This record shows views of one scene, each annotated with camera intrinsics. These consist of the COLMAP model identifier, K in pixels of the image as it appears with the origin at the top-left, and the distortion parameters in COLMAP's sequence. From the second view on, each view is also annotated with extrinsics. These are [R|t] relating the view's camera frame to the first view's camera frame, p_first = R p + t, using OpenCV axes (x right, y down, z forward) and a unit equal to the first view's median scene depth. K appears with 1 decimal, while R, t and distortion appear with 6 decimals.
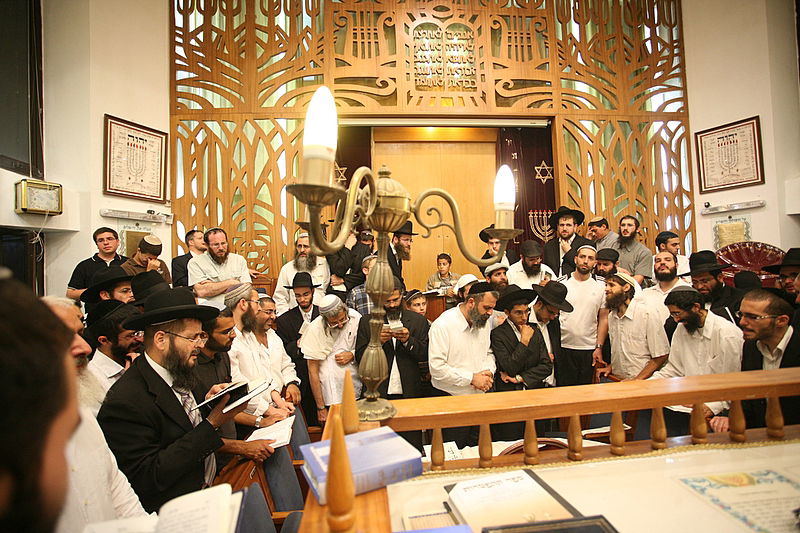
lens RADIAL K [[386.6, 0, 405.6], [0, 386.6, 259.5], [0, 0, 1]] dist [-0.054612, 0.025294]
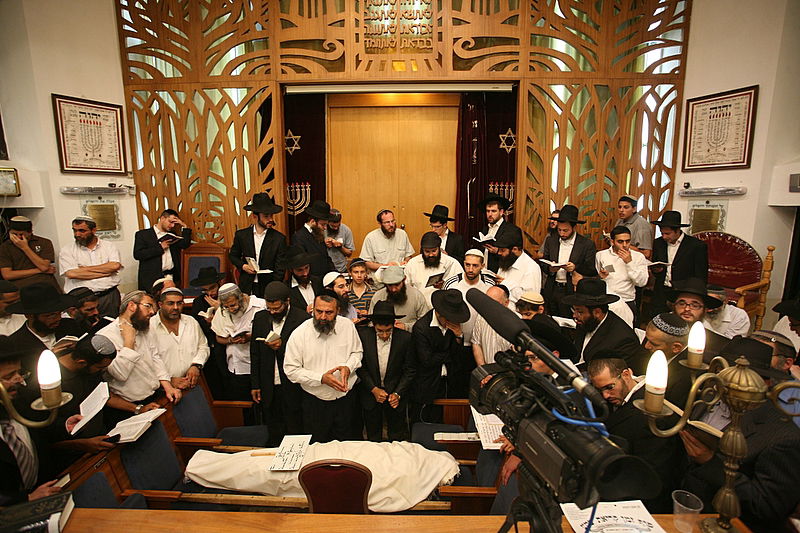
lens RADIAL K [[386.6, 0, 405.6], [0, 386.6, 259.5], [0, 0, 1]] dist [-0.054612, 0.025294]
pose [[0.992491, 0.051693, -0.110861, 0.254204], [-0.029128, 0.980121, 0.196251, -0.134534], [0.118802, -0.191549, 0.974267, 0.008739]]
